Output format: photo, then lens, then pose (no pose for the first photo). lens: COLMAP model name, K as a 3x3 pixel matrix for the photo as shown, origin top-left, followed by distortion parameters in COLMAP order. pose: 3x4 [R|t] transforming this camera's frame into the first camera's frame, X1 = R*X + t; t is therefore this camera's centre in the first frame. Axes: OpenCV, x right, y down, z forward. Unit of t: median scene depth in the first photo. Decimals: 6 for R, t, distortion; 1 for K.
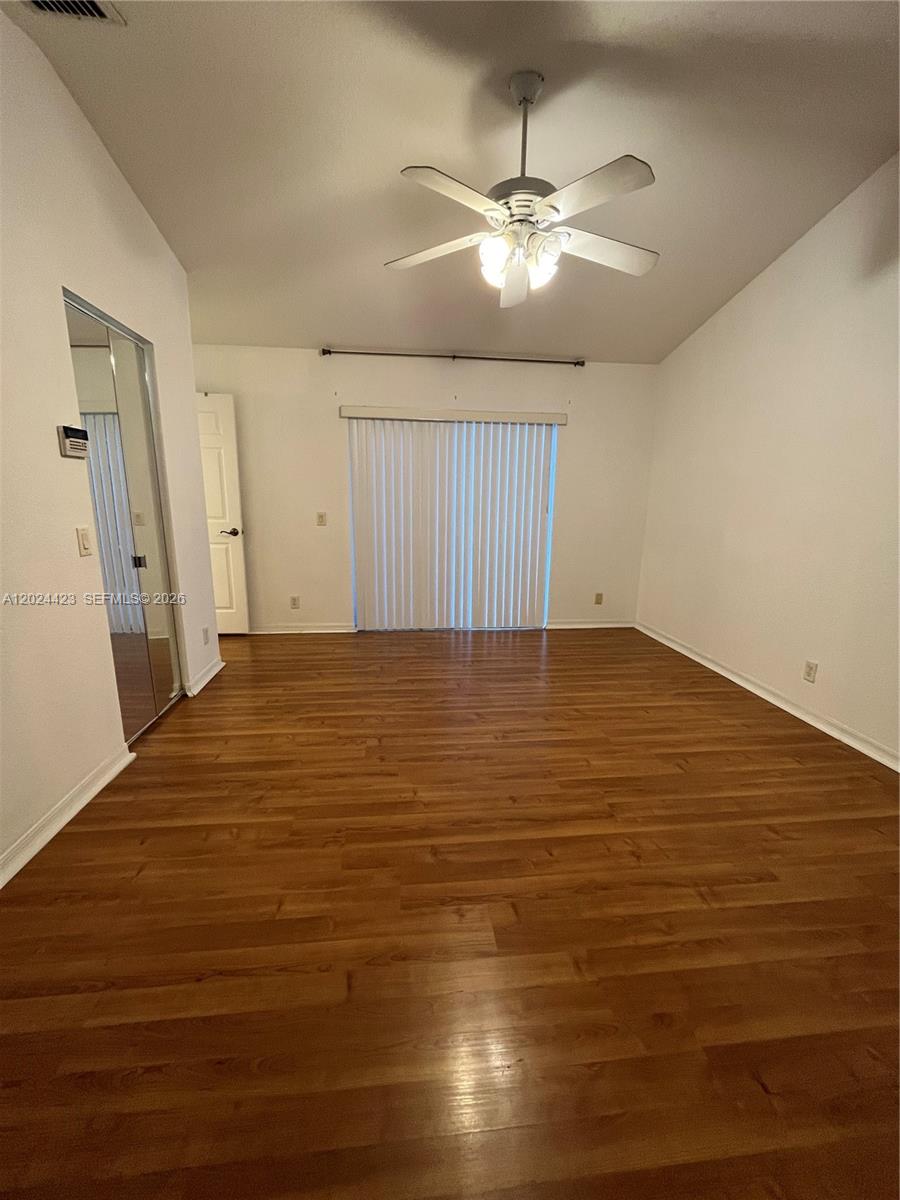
lens RADIAL K [[488.7, 0, 449.7], [0, 488.7, 597.7], [0, 0, 1]] dist [-0.002356, 0.000563]
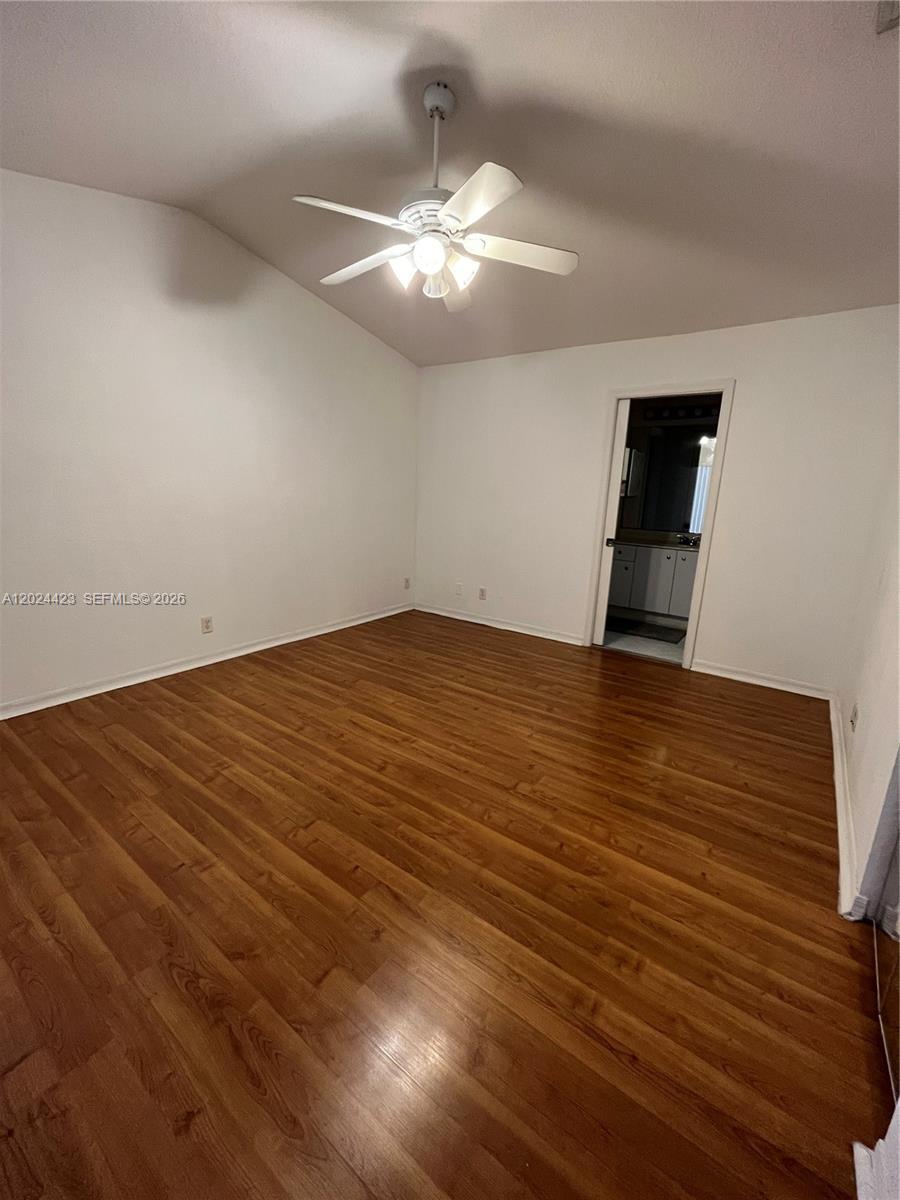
lens RADIAL K [[488.7, 0, 451.2], [0, 488.7, 602.9], [0, 0, 1]] dist [-0.002356, 0.000563]
pose [[-0.736165, -0.193170, 0.648650, -0.550973], [0.095439, 0.919198, 0.382056, -0.342780], [-0.670039, 0.343162, -0.658245, 1.514796]]
